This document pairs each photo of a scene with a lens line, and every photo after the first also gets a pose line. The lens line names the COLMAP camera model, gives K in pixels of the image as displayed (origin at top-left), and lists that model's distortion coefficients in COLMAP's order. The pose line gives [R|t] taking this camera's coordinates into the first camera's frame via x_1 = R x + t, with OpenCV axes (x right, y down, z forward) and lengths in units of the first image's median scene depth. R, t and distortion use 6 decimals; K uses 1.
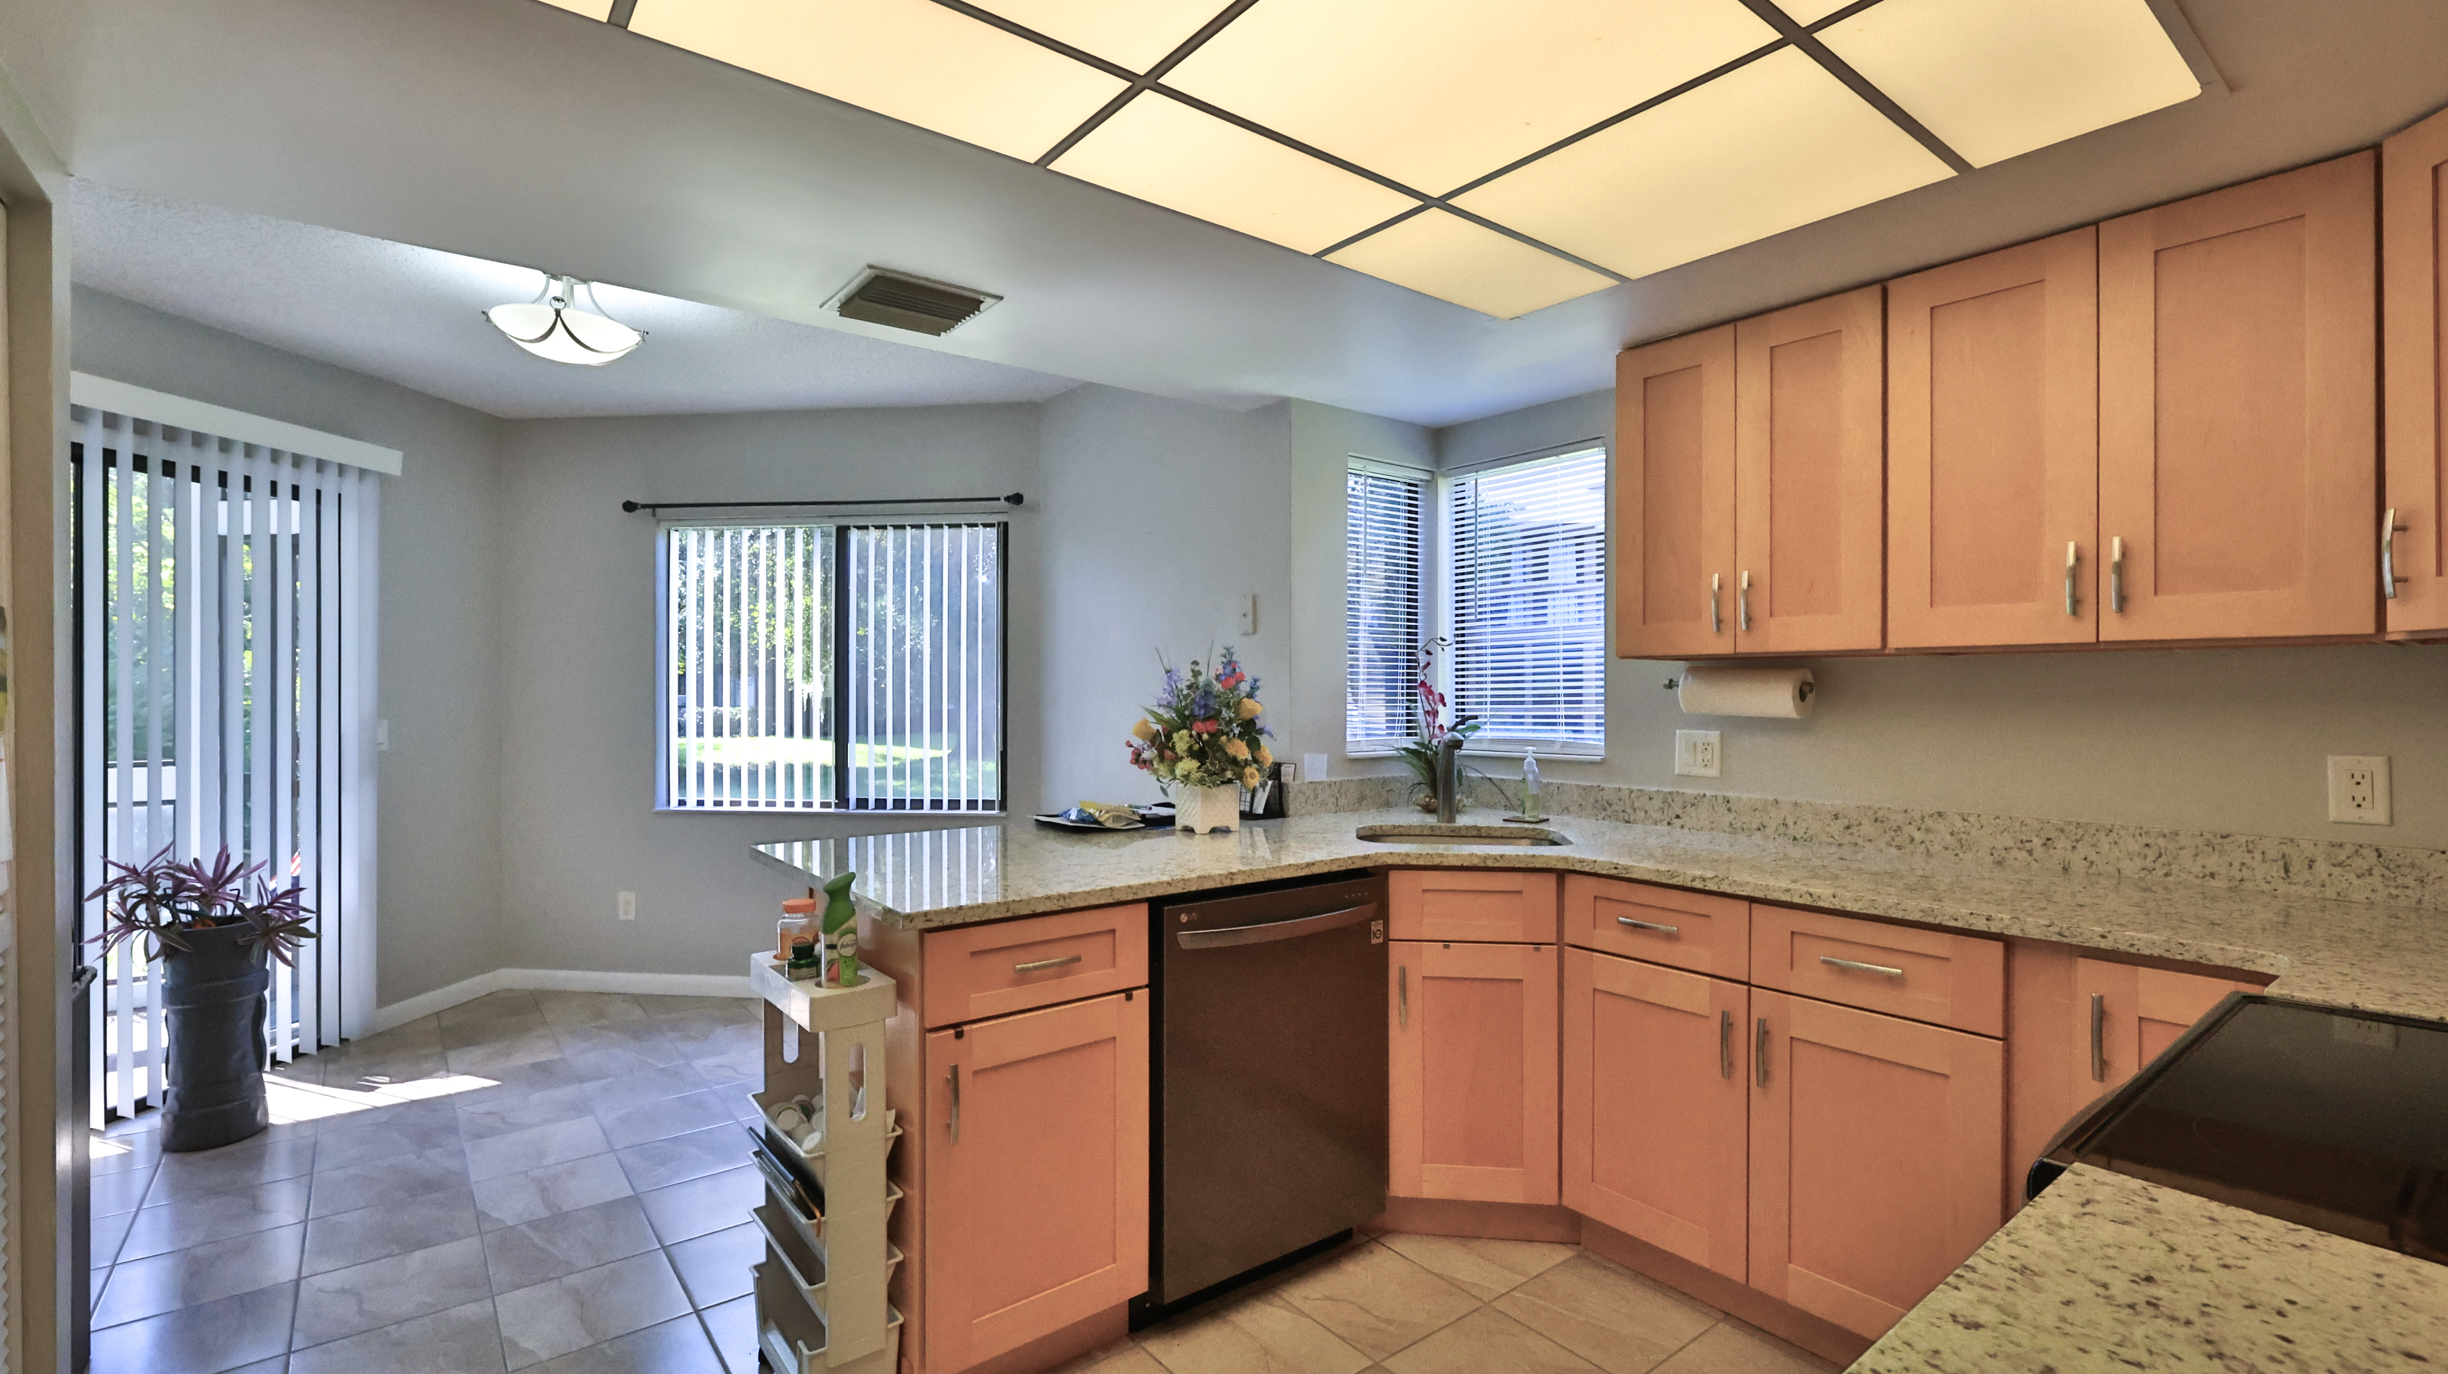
lens RADIAL K [[1082.3, 0, 1227.0], [0, 1082.3, 685.5], [0, 0, 1]] dist [-0.001177, 0.000073]
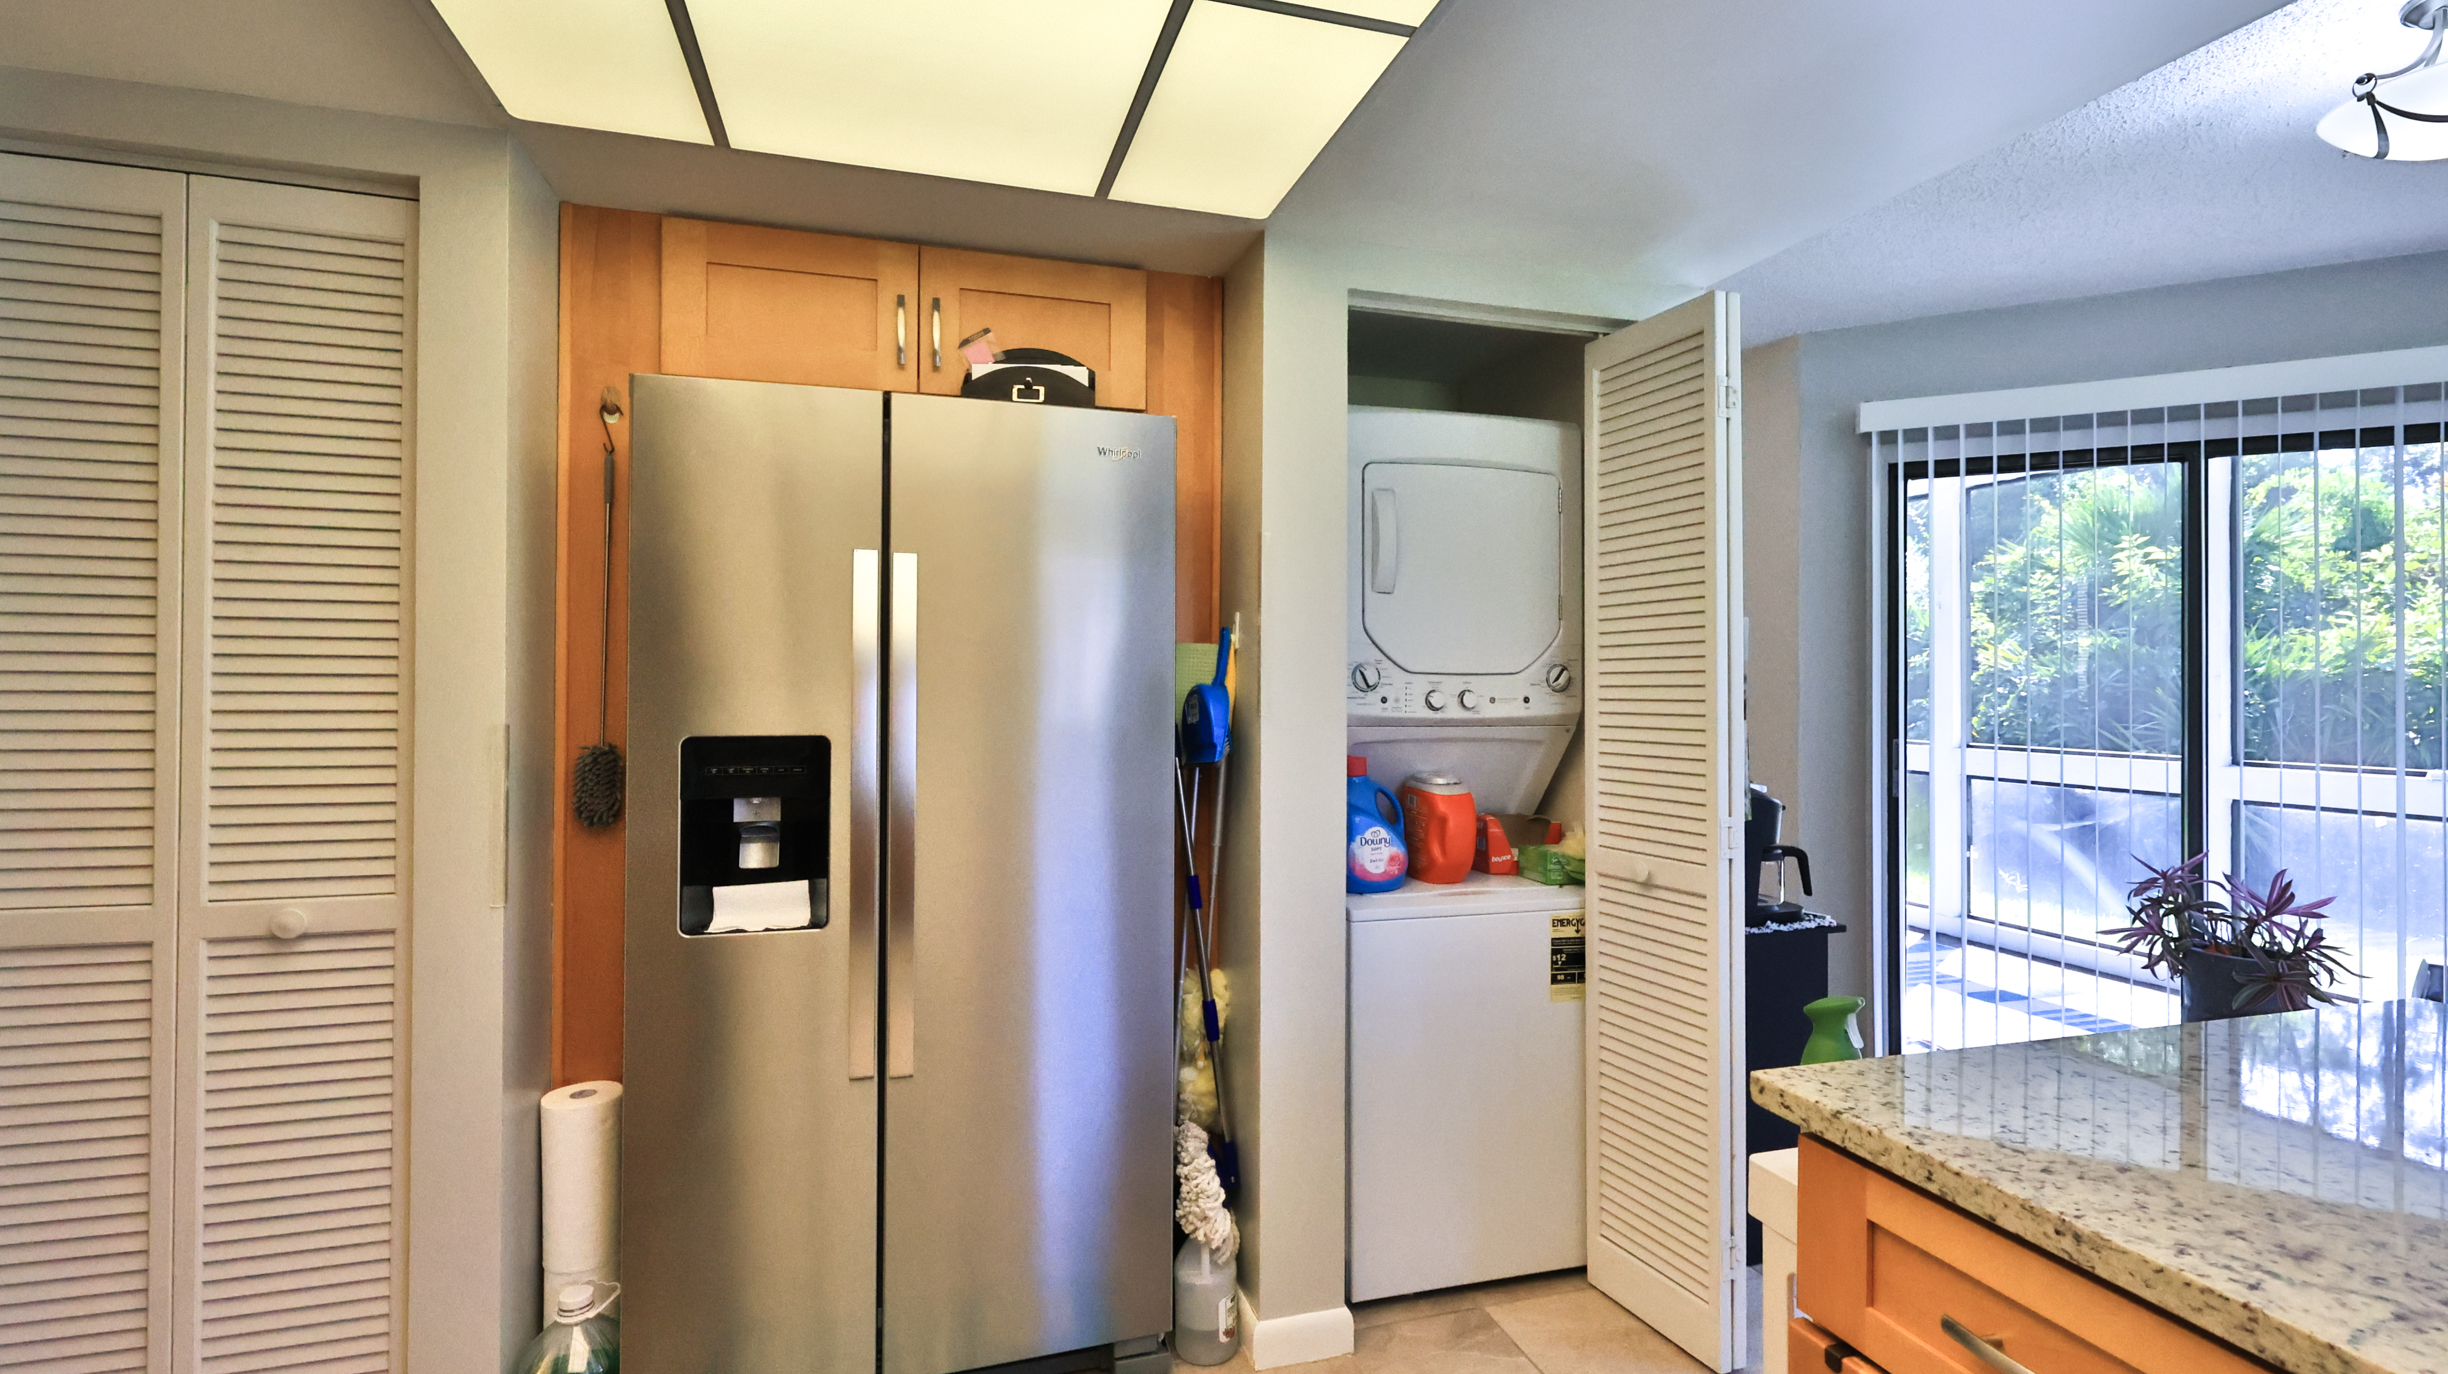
lens RADIAL K [[1082.3, 0, 1220.0], [0, 1082.3, 671.3], [0, 0, 1]] dist [-0.001177, 0.000073]
pose [[-0.371104, -0.010678, -0.928530, 0.128526], [-0.004183, 0.999943, -0.009827, 0.001693], [0.928582, 0.000237, -0.371128, 0.441502]]
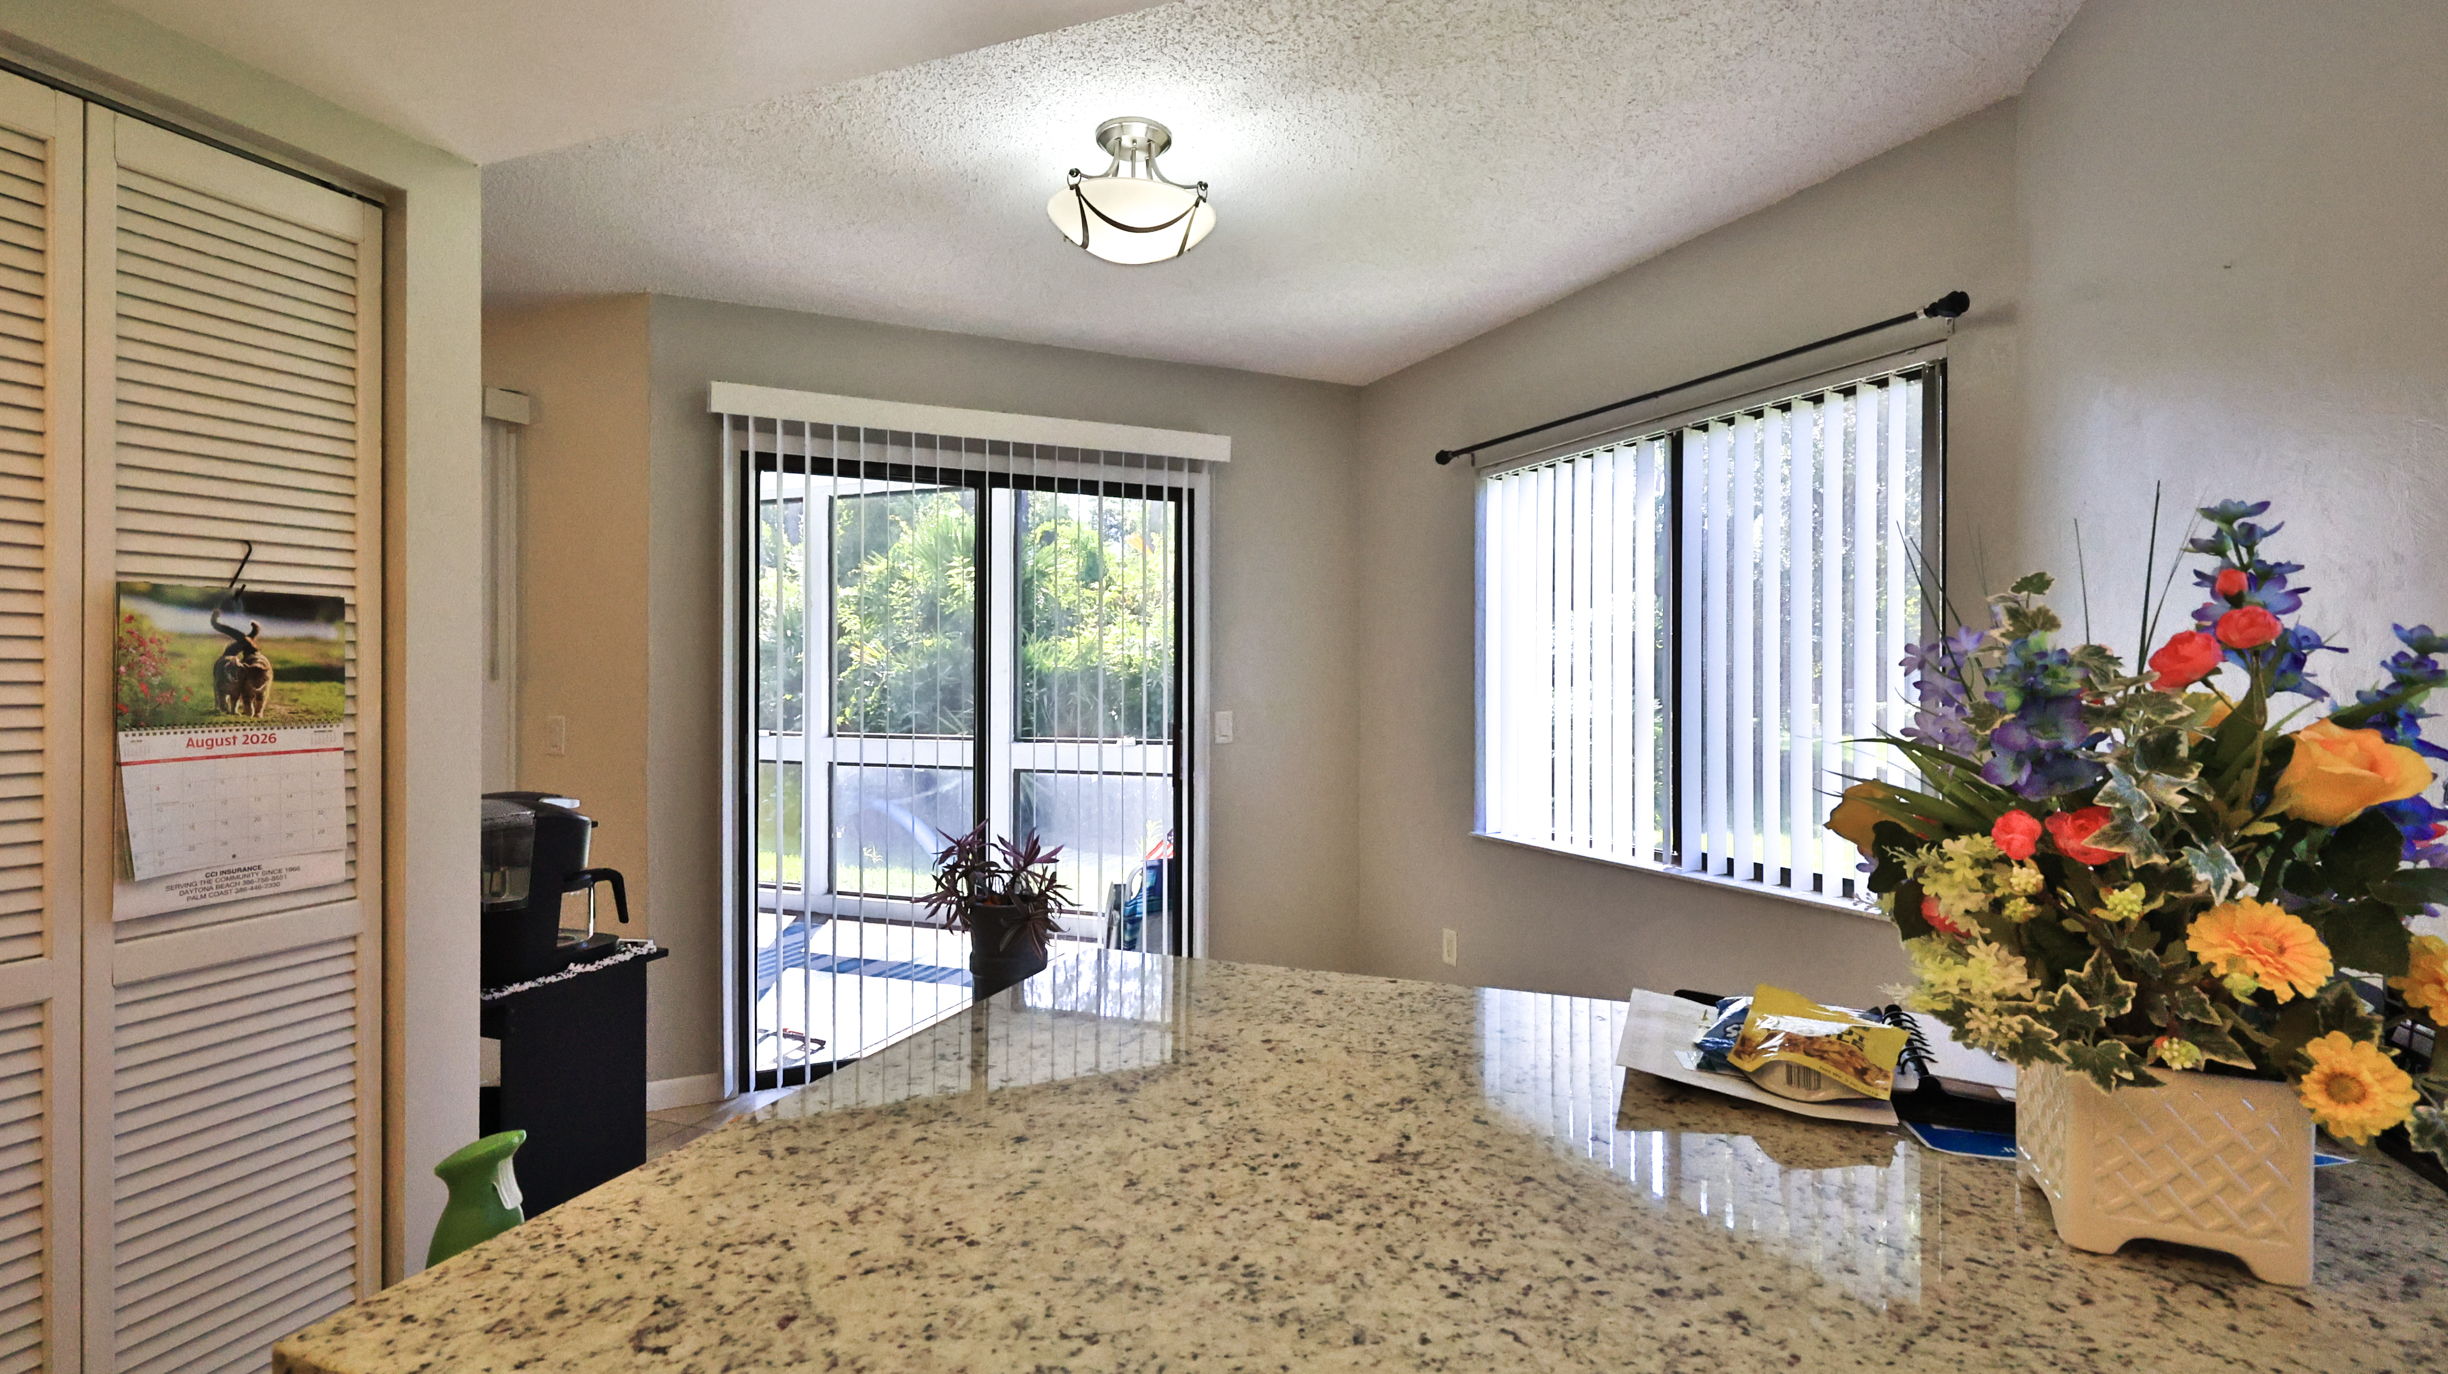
lens RADIAL K [[1082.3, 0, 1222.1], [0, 1082.3, 679.7], [0, 0, 1]] dist [-0.001177, 0.000073]
pose [[0.523002, 0.000218, -0.852332, 0.061387], [-0.000319, 1.000000, 0.000059, 0.002119], [0.852332, 0.000241, 0.523002, 0.482031]]
